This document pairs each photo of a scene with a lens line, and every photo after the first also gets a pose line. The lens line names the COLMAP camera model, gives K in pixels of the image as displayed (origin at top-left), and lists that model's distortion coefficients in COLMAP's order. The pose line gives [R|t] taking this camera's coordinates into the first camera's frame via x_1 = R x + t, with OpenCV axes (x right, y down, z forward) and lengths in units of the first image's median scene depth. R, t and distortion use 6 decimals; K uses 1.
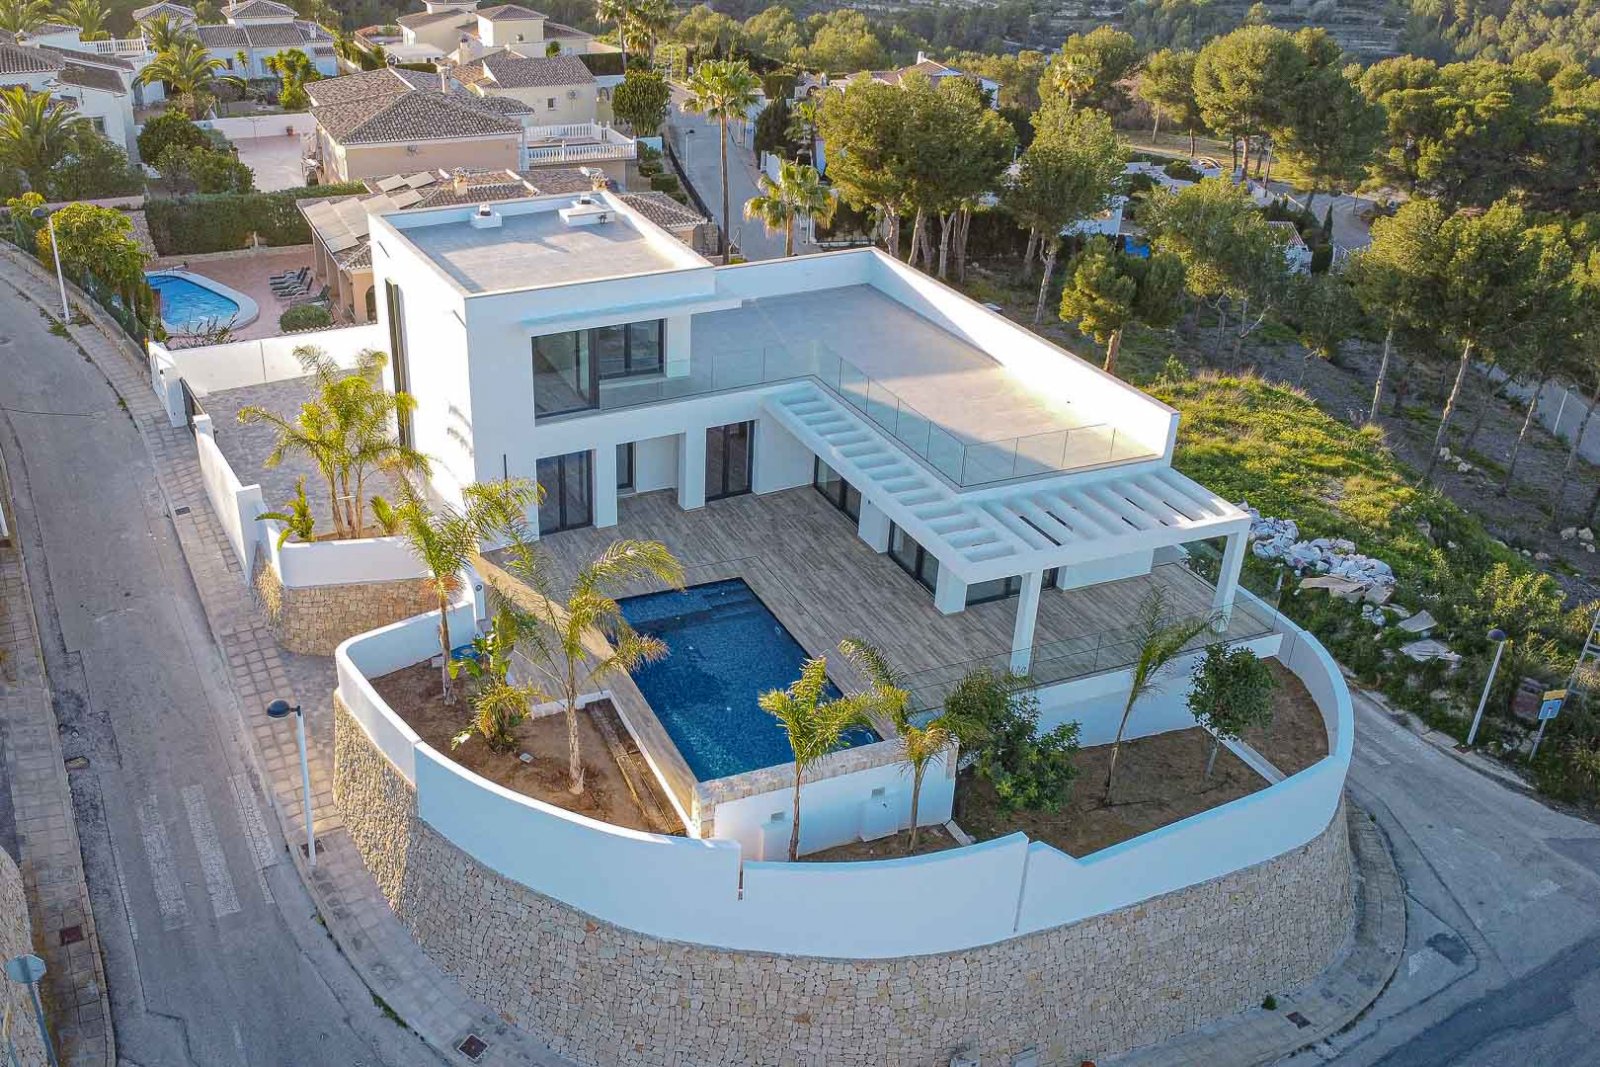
lens RADIAL K [[1420.8, 0, 712.5], [0, 1420.8, 531.1], [0, 0, 1]] dist [-0.028507, -0.013762]
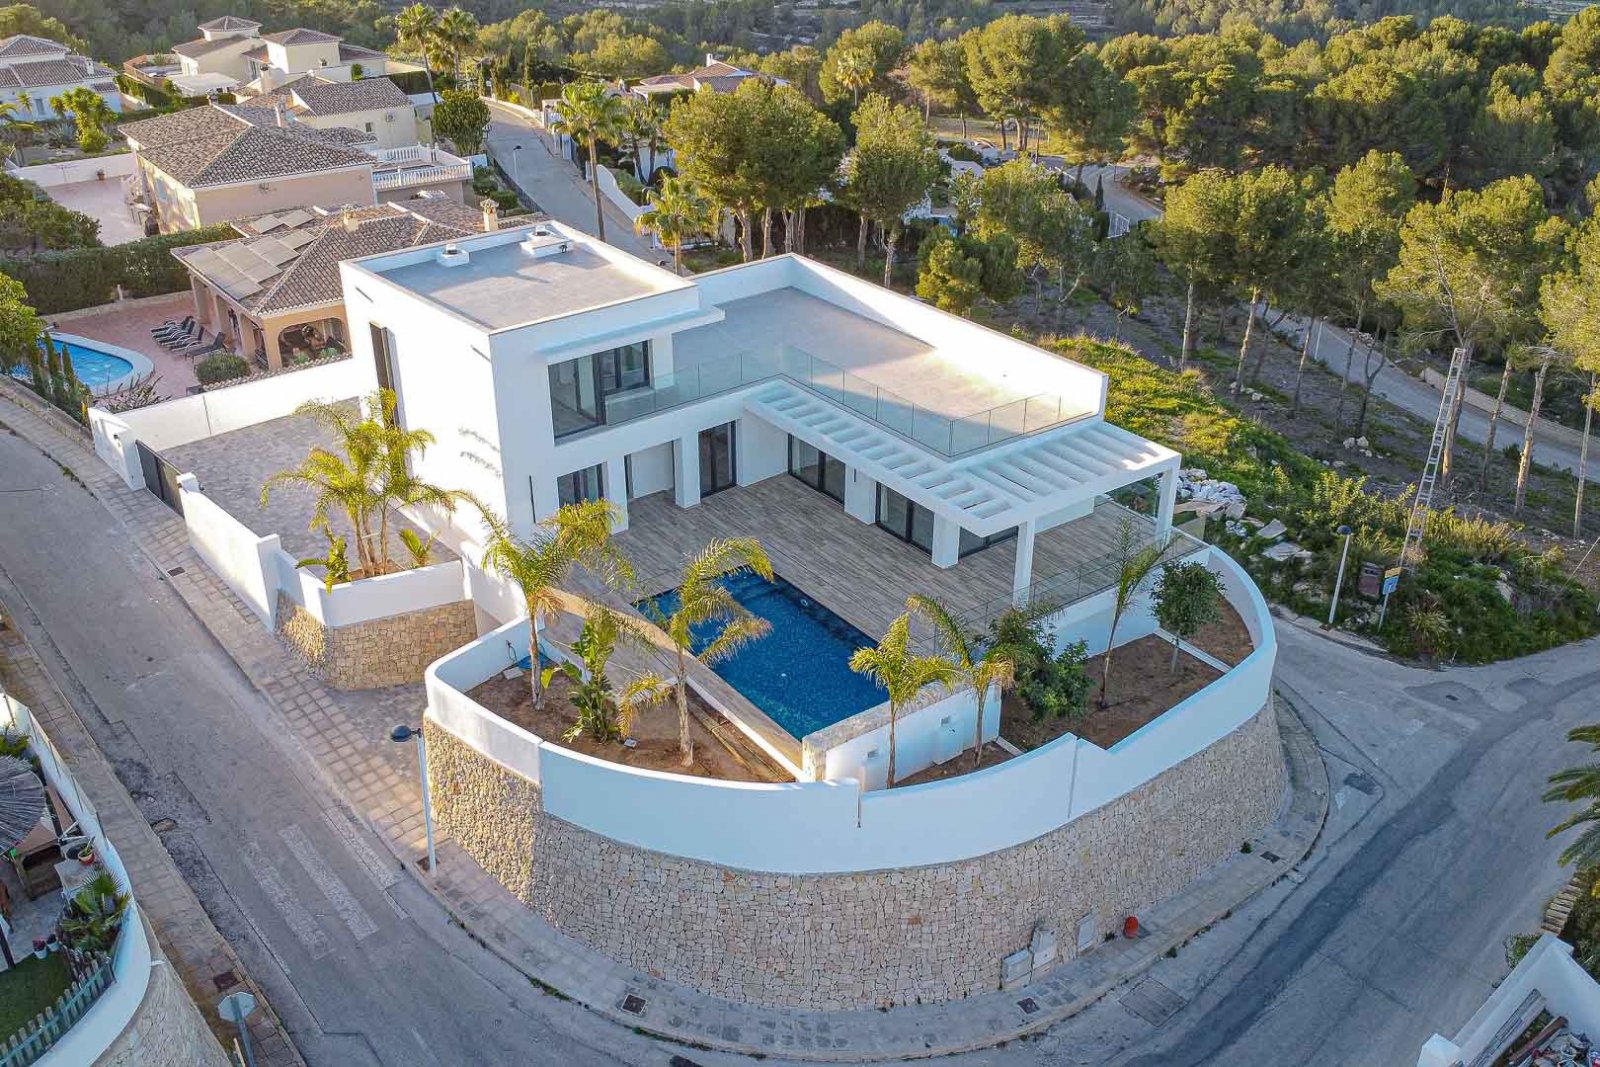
lens RADIAL K [[1460.1, 0, 800.0], [0, 1460.1, 533.5], [0, 0, 1]] dist [-0.009620, -0.068463]
pose [[0.962542, -0.125542, 0.240315, -0.197309], [0.124395, 0.992031, 0.020000, -0.006779], [-0.240911, 0.010644, 0.970489, -0.107632]]
